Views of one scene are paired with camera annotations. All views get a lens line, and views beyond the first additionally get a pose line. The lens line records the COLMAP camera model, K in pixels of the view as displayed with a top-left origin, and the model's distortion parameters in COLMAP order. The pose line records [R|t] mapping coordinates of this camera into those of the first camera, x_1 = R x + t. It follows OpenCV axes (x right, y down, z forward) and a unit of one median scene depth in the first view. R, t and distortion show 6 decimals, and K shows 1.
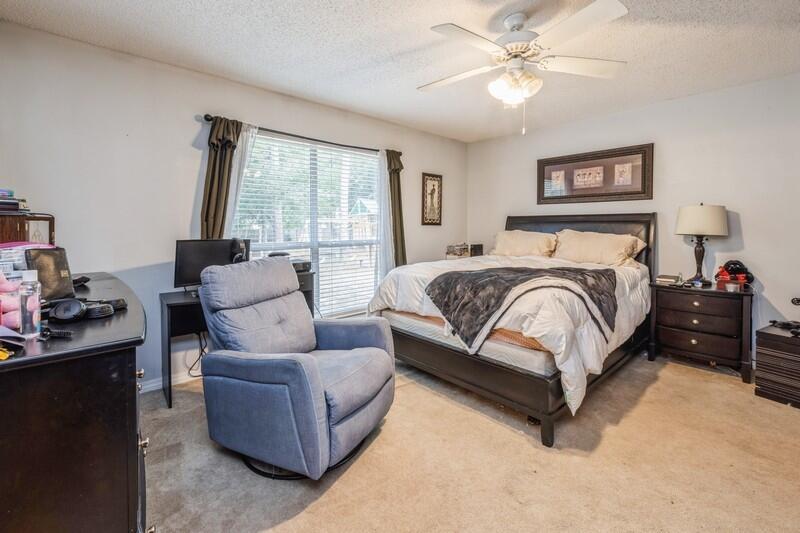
lens RADIAL K [[353.5, 0, 396.3], [0, 353.5, 232.8], [0, 0, 1]] dist [-0.000760, 0.000006]
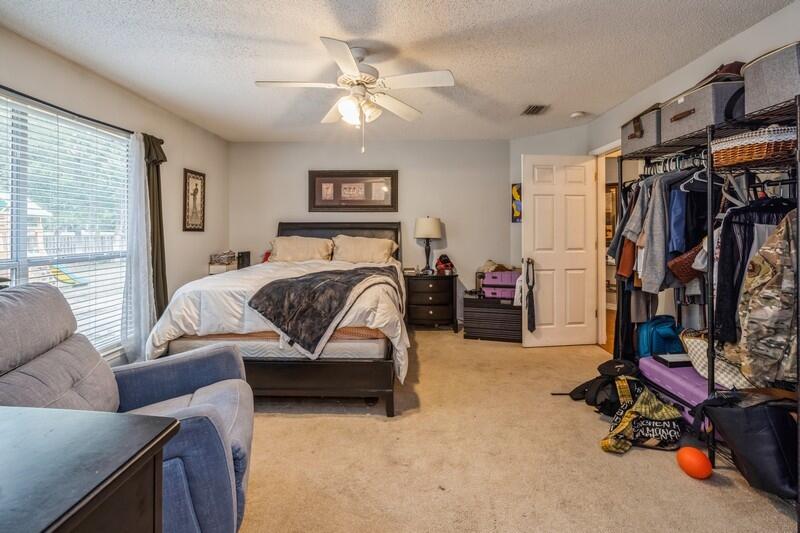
lens RADIAL K [[353.7, 0, 400.5], [0, 353.7, 227.6], [0, 0, 1]] dist [-0.000850, -0.000221]
pose [[0.682602, 0.006980, 0.730757, -0.270705], [0.015537, 0.999590, -0.024061, -0.003423], [-0.730625, 0.027778, 0.682213, 0.091745]]
